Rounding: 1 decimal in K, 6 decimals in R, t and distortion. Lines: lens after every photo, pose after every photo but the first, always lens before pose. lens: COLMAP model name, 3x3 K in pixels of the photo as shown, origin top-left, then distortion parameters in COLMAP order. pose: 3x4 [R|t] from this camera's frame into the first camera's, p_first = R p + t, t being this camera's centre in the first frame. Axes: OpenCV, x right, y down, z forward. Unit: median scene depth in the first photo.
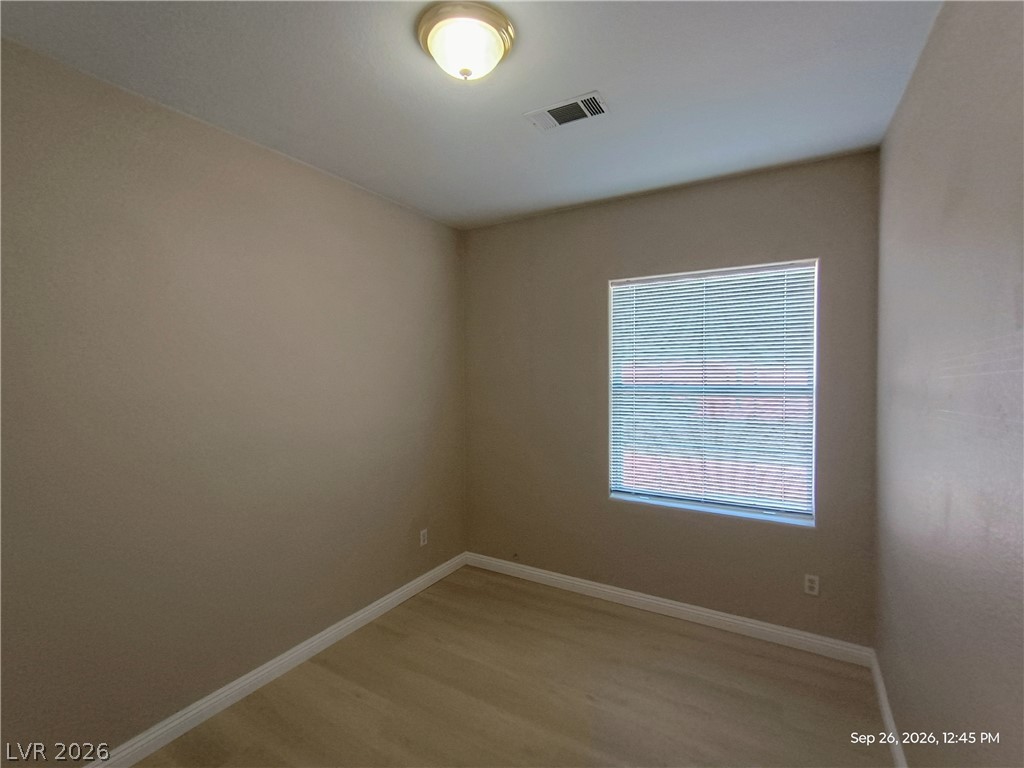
lens RADIAL K [[463.0, 0, 517.8], [0, 463.0, 381.6], [0, 0, 1]] dist [0.001963, 0.000474]
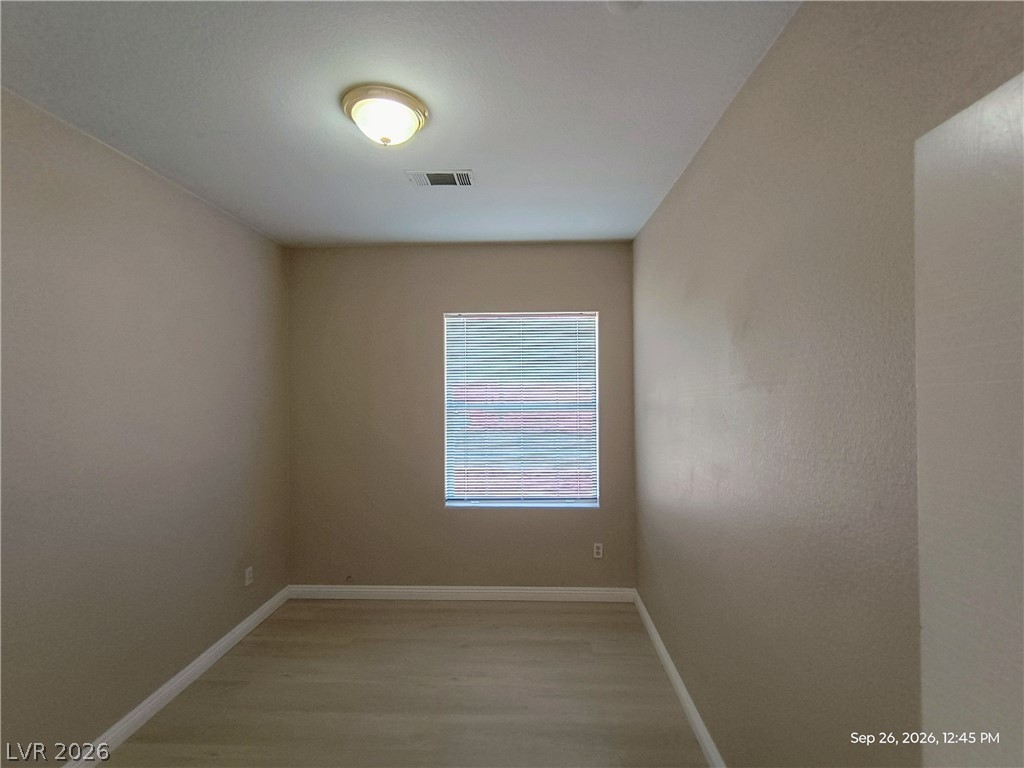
lens RADIAL K [[463.0, 0, 517.8], [0, 463.0, 381.6], [0, 0, 1]] dist [0.001963, 0.000474]
pose [[0.878580, 0.004786, 0.477571, -0.216291], [0.012392, 0.999385, -0.032812, -0.013328], [-0.477434, 0.034746, 0.877980, -0.090281]]
